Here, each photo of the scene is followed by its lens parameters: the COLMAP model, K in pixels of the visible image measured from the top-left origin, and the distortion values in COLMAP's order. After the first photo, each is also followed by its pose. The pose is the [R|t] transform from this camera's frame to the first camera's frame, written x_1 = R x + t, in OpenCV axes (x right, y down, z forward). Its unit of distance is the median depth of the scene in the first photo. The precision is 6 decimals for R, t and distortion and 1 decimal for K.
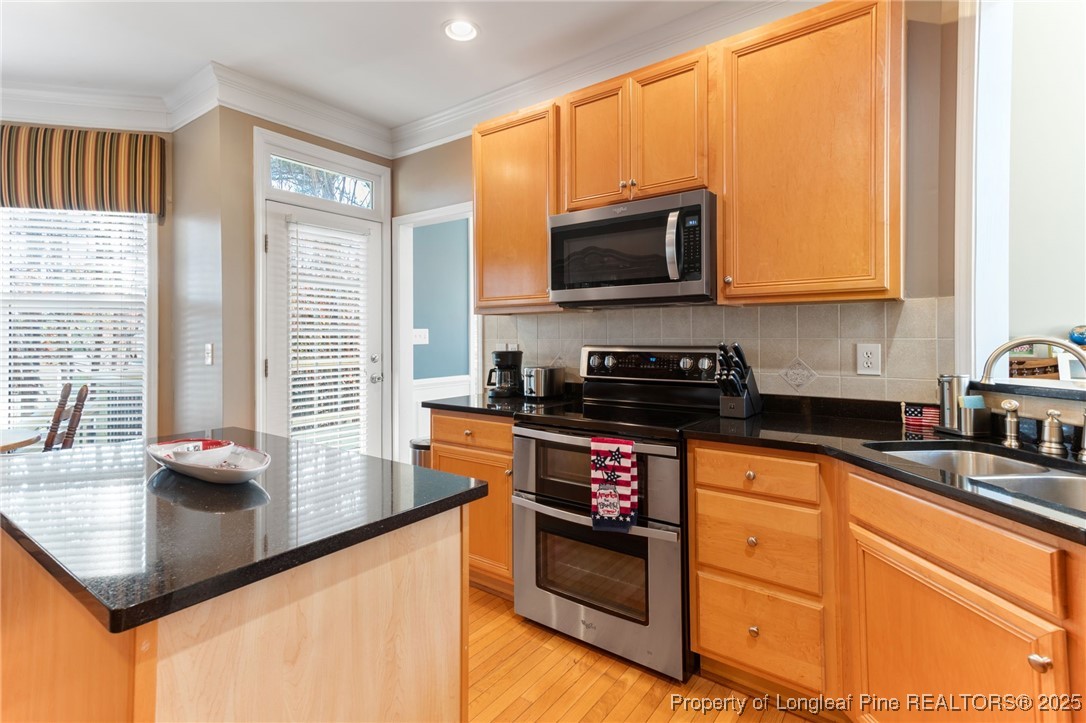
lens RADIAL K [[513.2, 0, 541.9], [0, 513.2, 332.1], [0, 0, 1]] dist [0.010020, 0.000077]
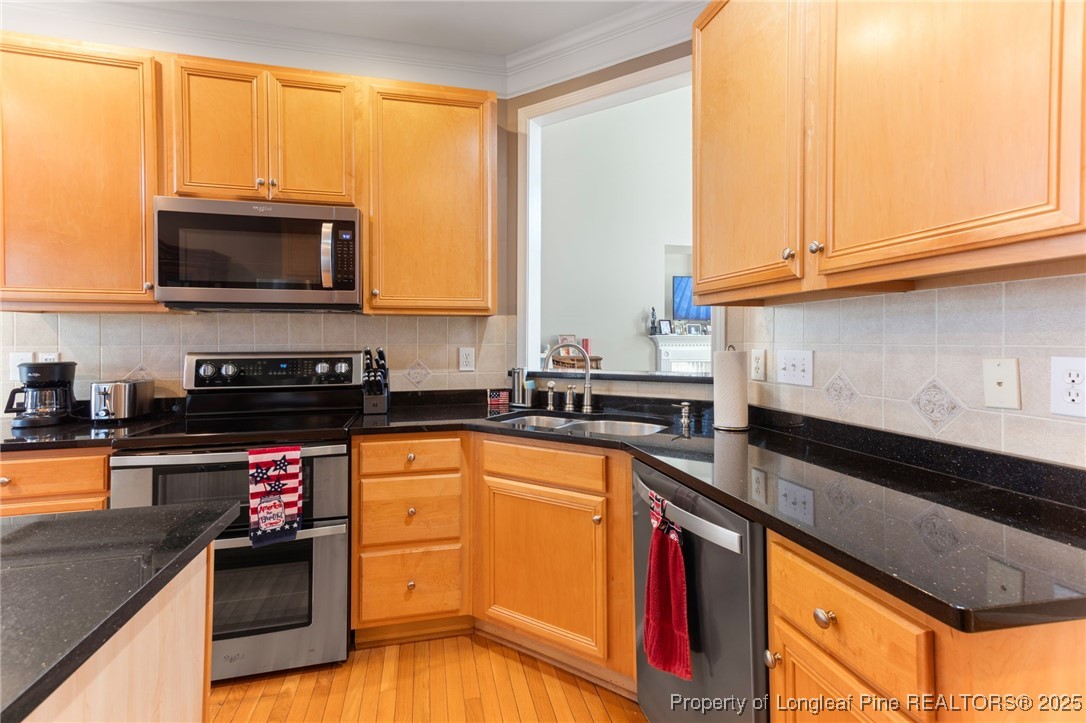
lens RADIAL K [[503.4, 0, 542.5], [0, 503.4, 341.4], [0, 0, 1]] dist [0.002535, 0.000329]
pose [[0.640782, 0.002977, 0.767717, -0.270123], [-0.006148, 0.999980, 0.001254, 0.003134], [-0.767698, -0.005523, 0.640788, 0.007381]]
